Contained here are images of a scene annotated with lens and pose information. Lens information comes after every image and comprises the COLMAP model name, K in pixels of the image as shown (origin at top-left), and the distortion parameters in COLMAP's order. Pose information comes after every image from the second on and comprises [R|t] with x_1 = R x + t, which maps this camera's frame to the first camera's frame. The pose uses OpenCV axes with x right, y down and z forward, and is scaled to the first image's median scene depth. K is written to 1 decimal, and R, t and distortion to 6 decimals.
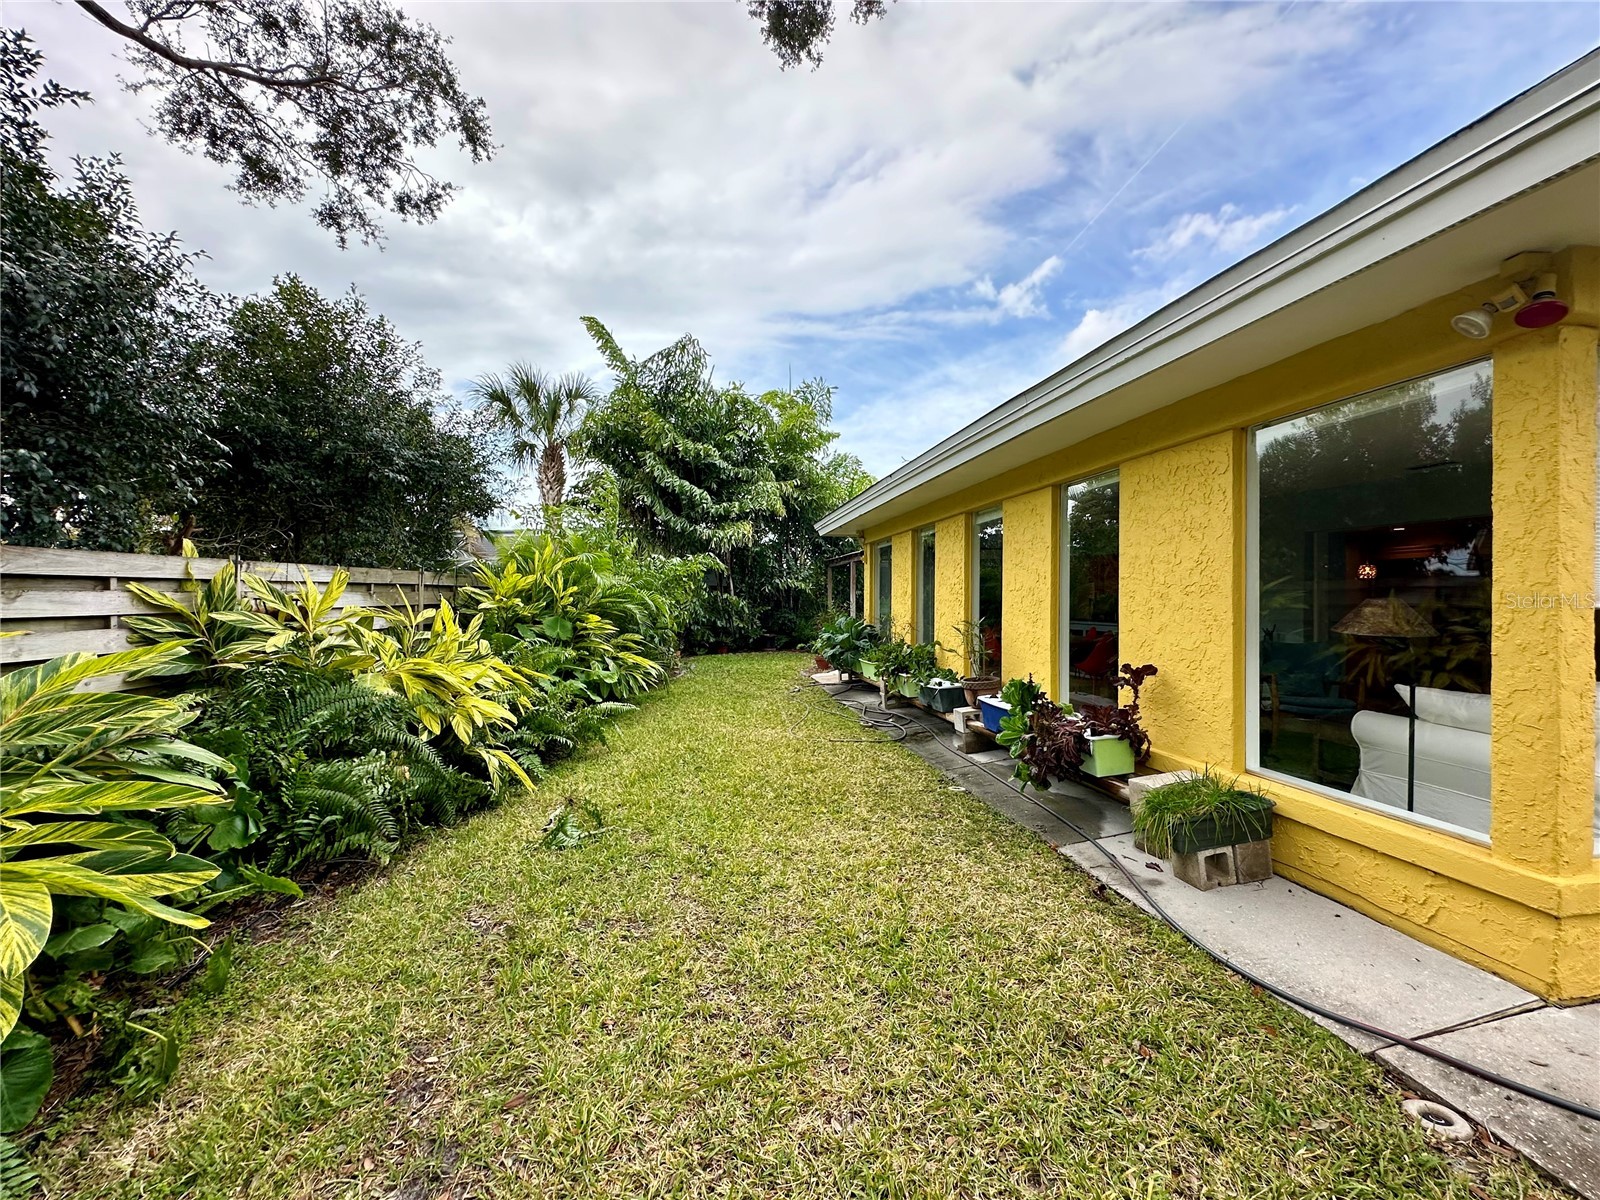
lens RADIAL K [[637.2, 0, 802.5], [0, 637.2, 597.9], [0, 0, 1]] dist [-0.002893, -0.000370]
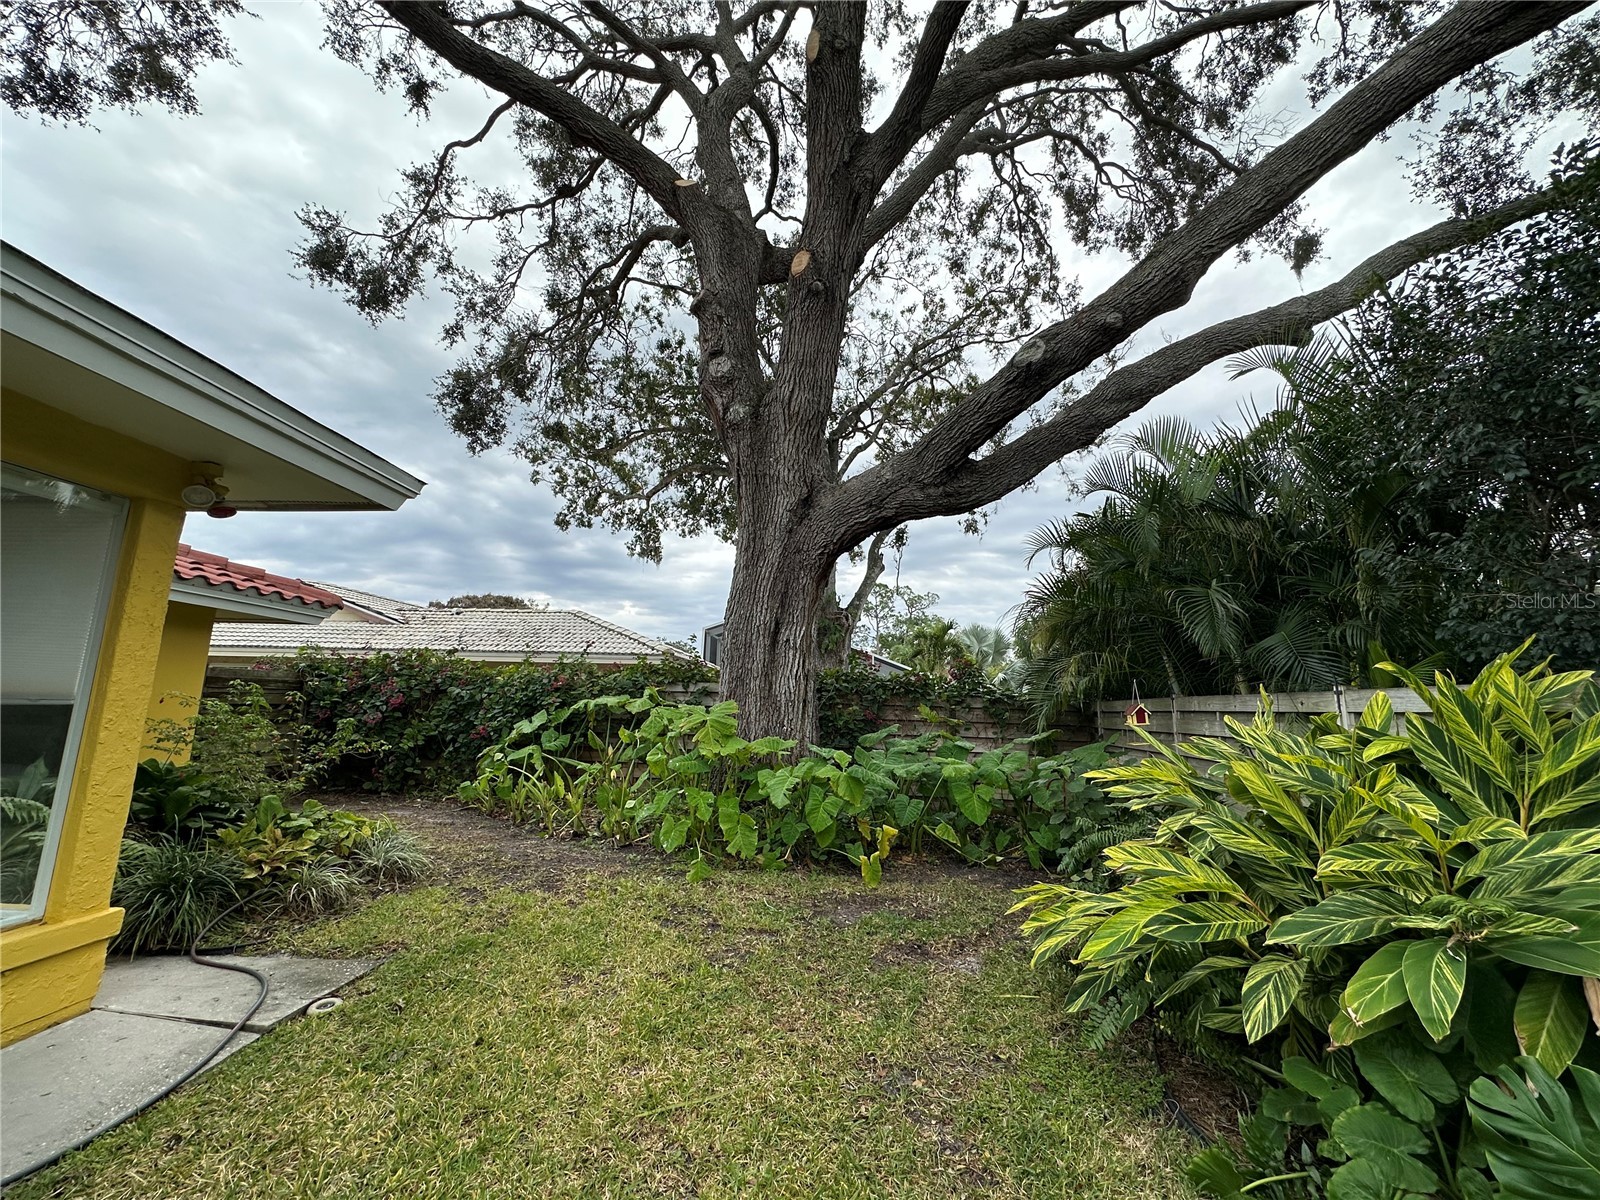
lens RADIAL K [[637.2, 0, 802.5], [0, 637.2, 597.9], [0, 0, 1]] dist [-0.002893, -0.000370]
pose [[-0.980691, 0.007114, 0.195435, -0.549442], [-0.025925, 0.985789, -0.165975, -0.022252], [-0.193839, -0.167836, -0.966570, 2.291382]]
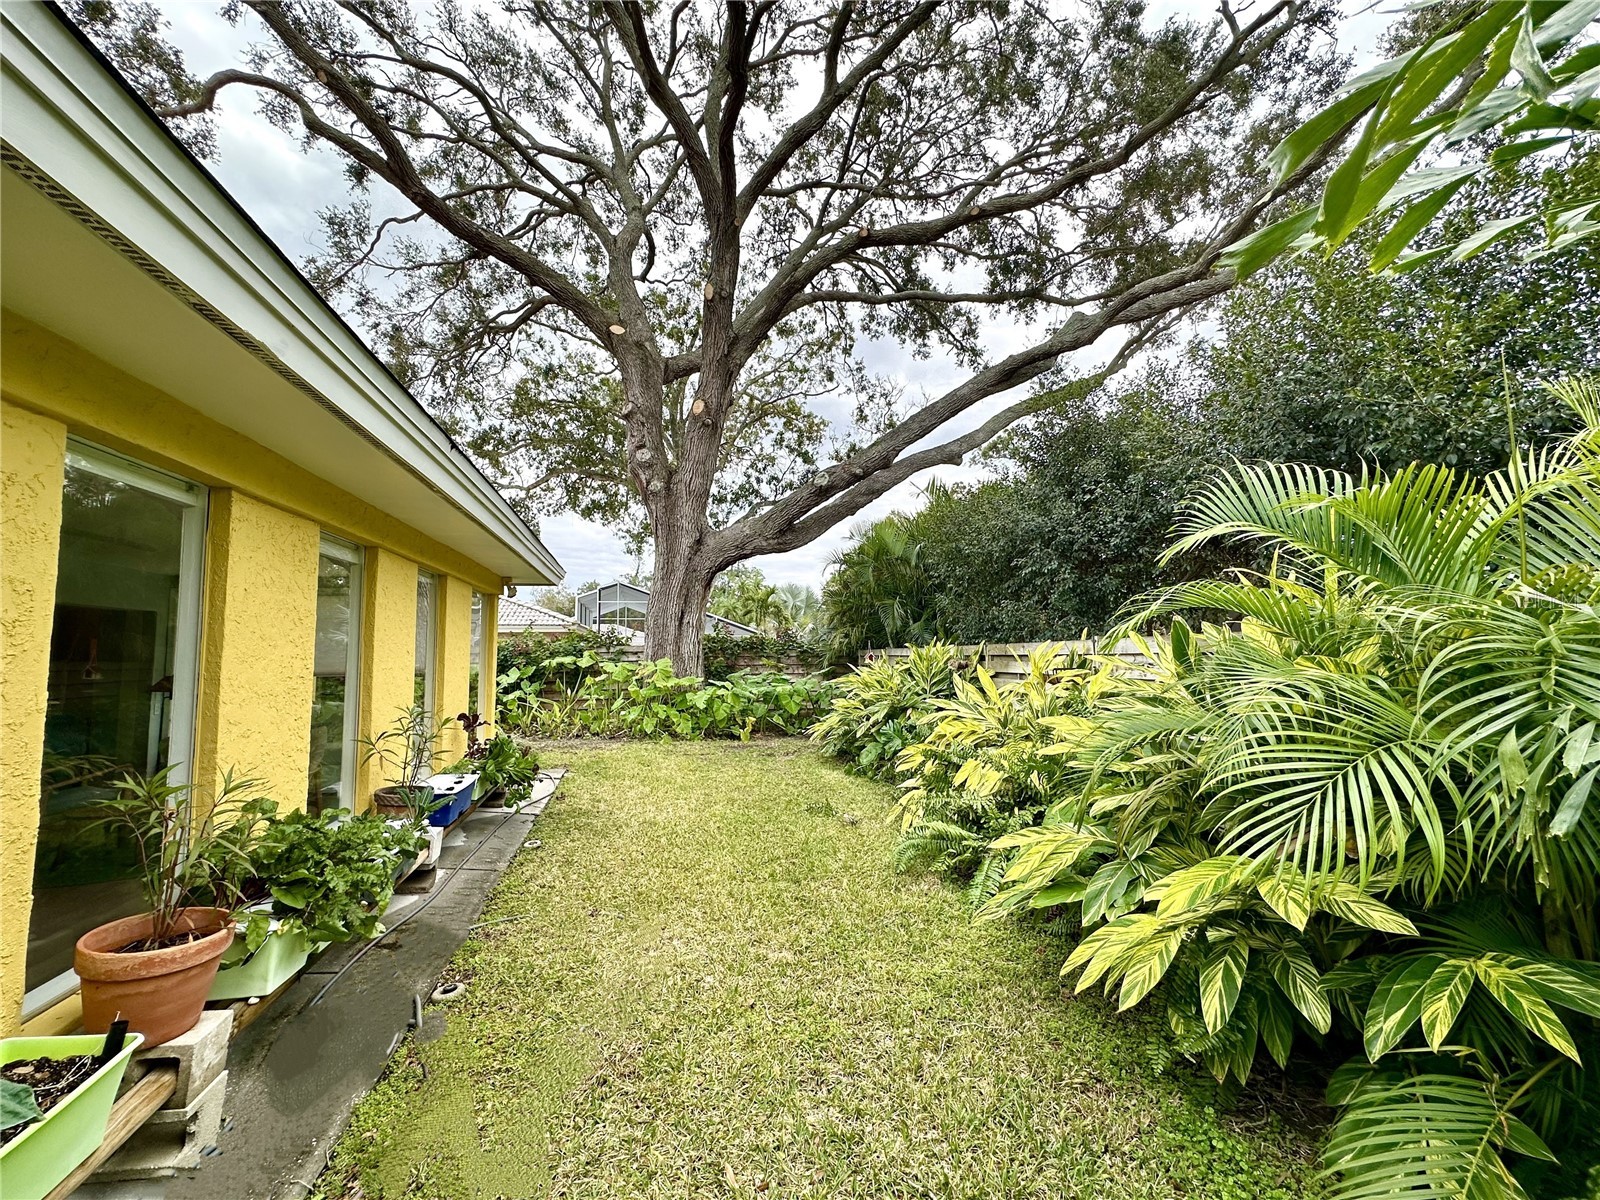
lens RADIAL K [[637.2, 0, 802.5], [0, 637.2, 597.9], [0, 0, 1]] dist [-0.002893, -0.000370]
pose [[-0.996172, 0.001831, -0.087398, -0.461530], [0.009252, 0.996374, -0.084575, -0.045481], [0.086927, -0.085059, -0.992577, 3.410881]]
